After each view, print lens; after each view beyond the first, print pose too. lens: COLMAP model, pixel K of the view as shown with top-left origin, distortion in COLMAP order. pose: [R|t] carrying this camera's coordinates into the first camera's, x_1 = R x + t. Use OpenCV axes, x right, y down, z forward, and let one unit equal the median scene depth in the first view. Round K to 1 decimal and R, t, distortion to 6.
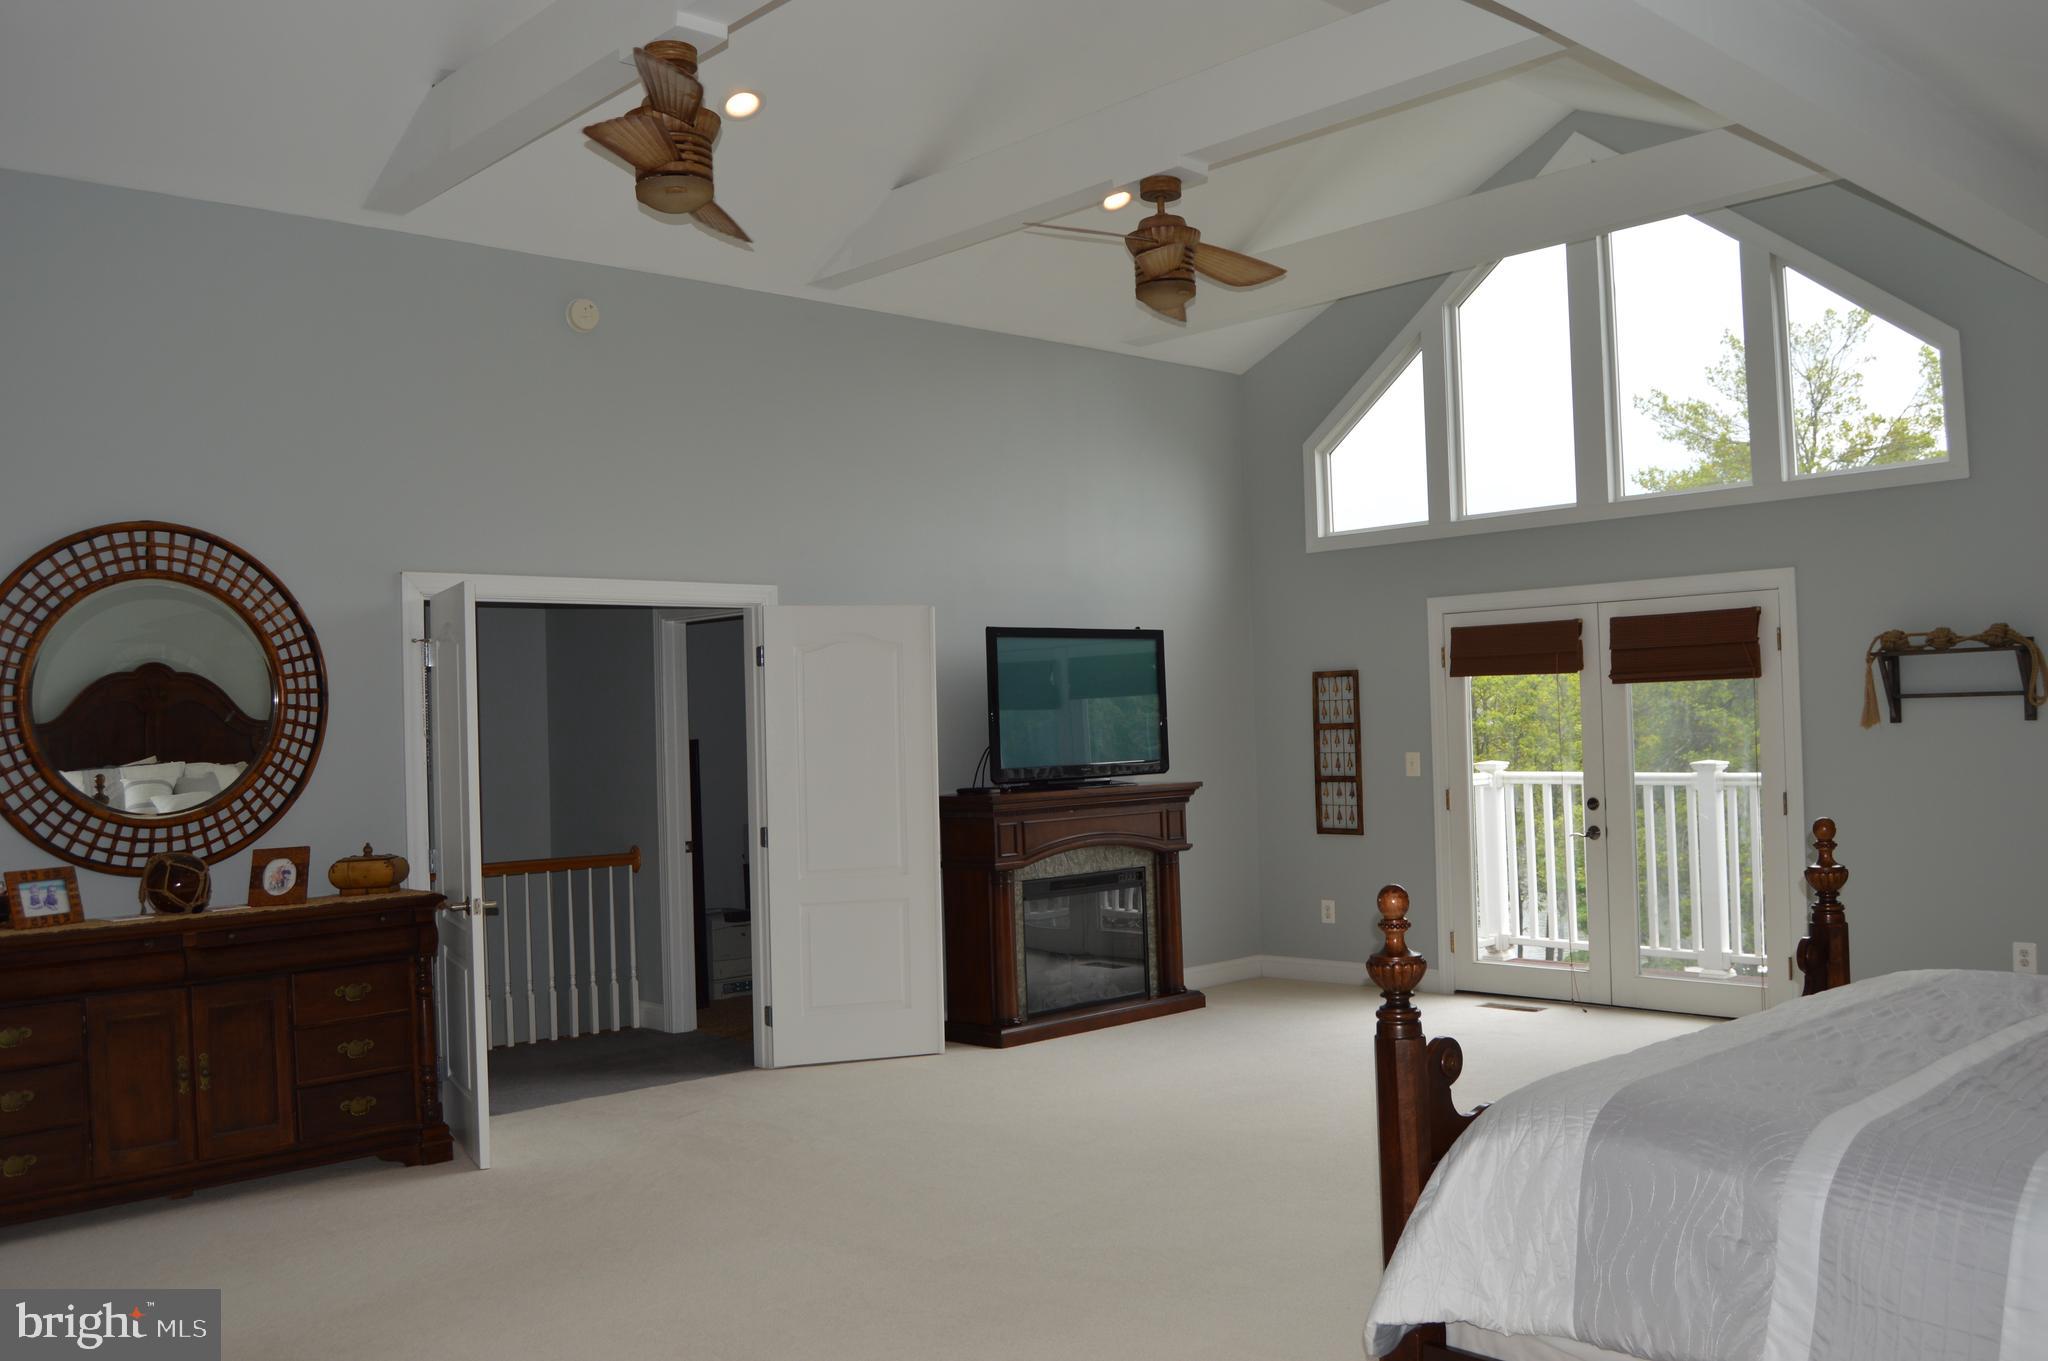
lens RADIAL K [[1743.6, 0, 1024.0], [0, 1743.6, 680.5], [0, 0, 1]] dist [-0.055435, 0.009228]
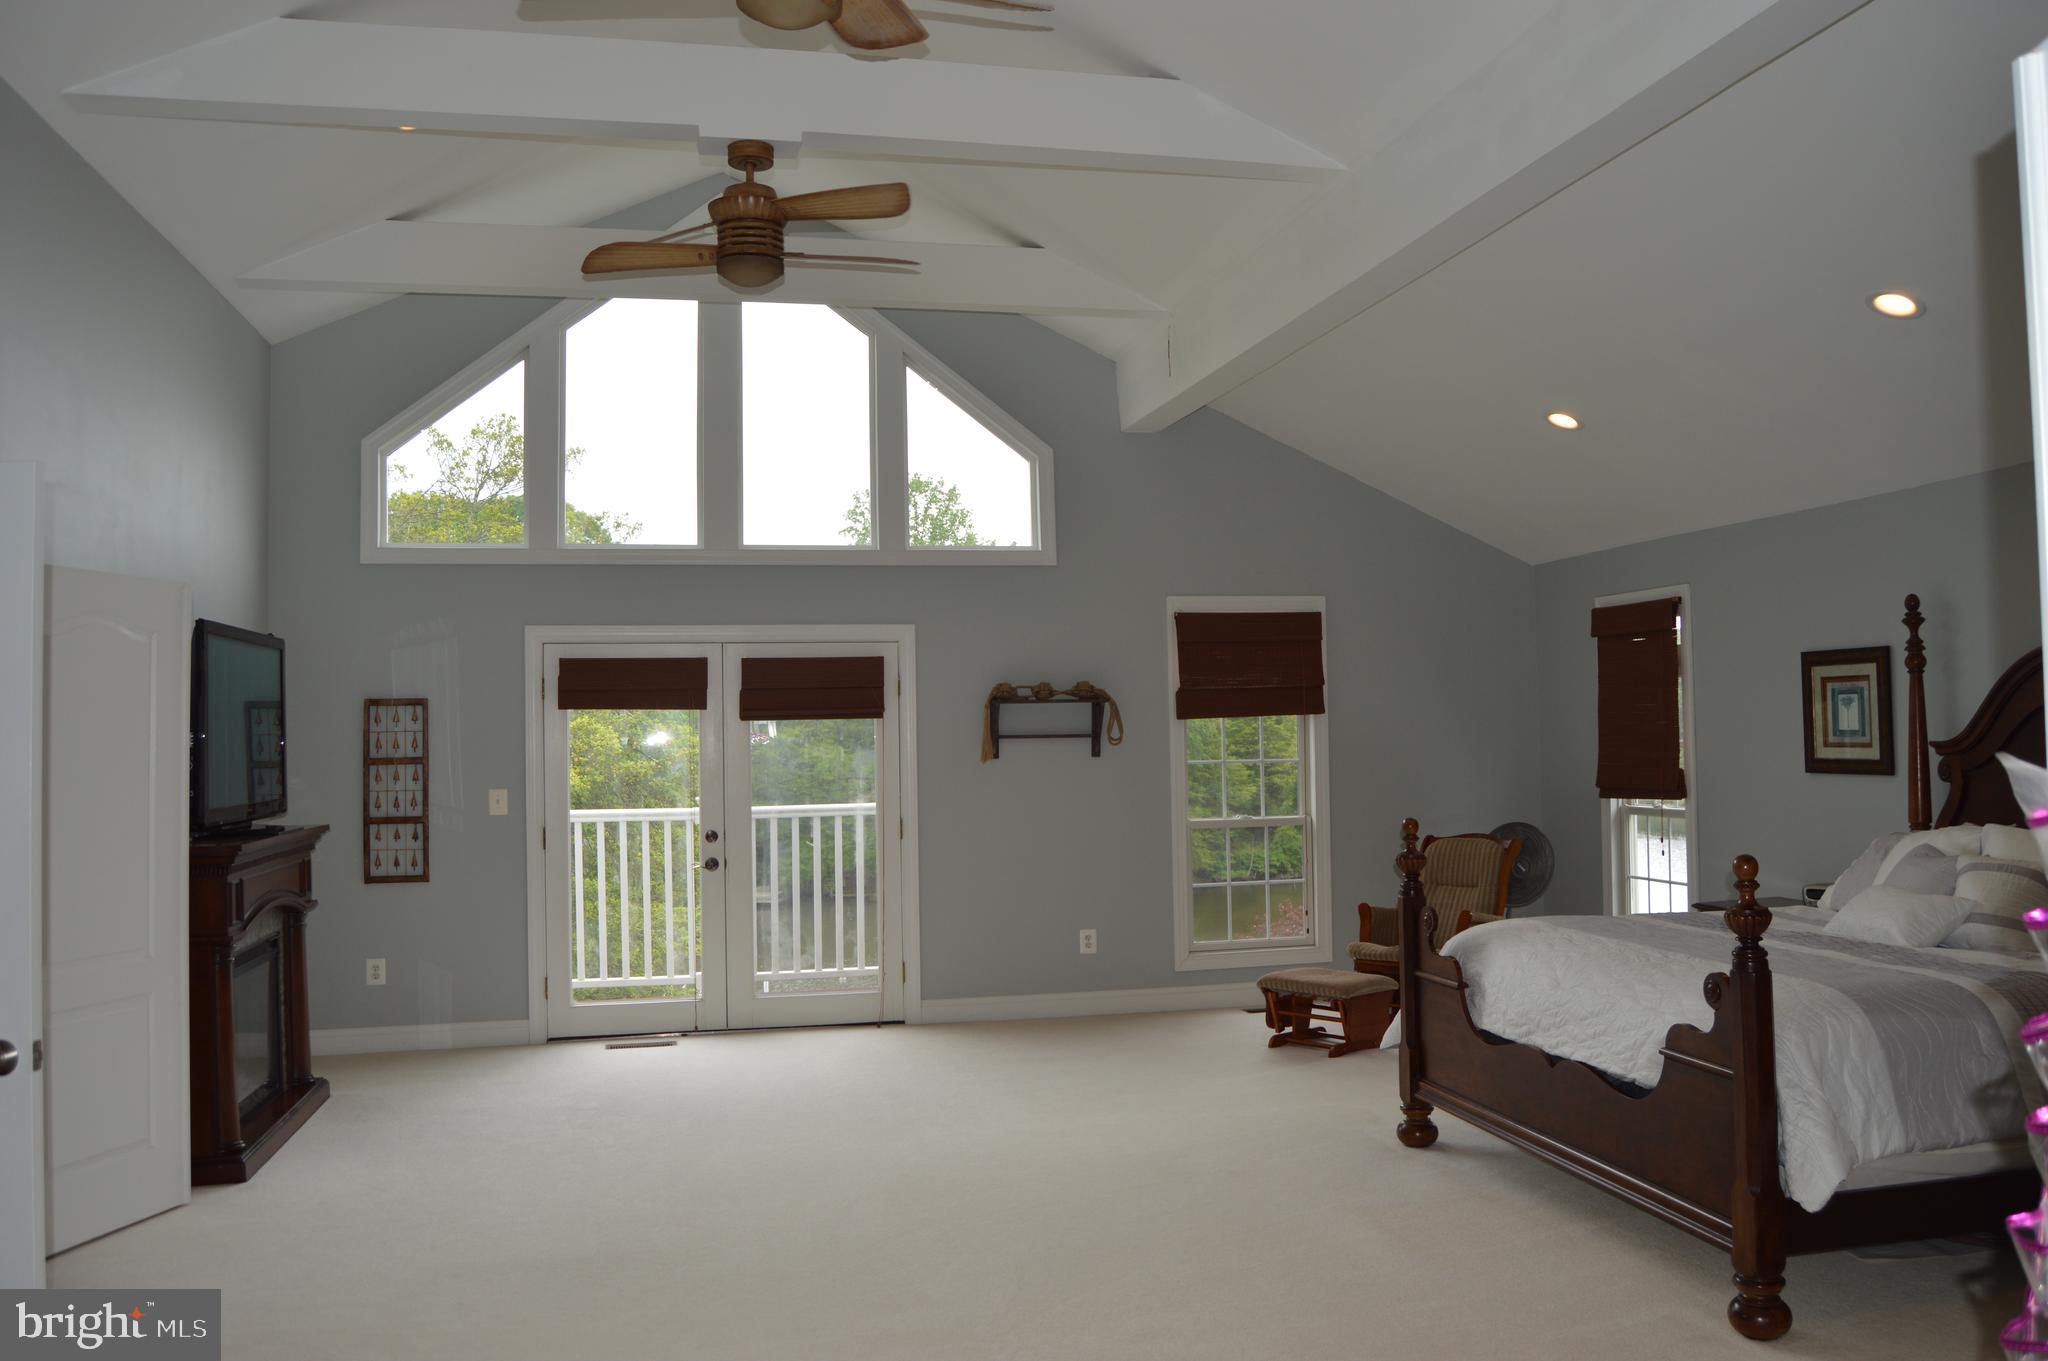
lens RADIAL K [[1670.1, 0, 1024.0], [0, 1670.1, 680.5], [0, 0, 1]] dist [-0.050109, 0.002188]
pose [[0.511646, 0.051504, 0.857651, -0.435279], [-0.018737, 0.998633, -0.048792, 0.023213], [-0.858992, 0.008895, 0.511912, 0.327472]]
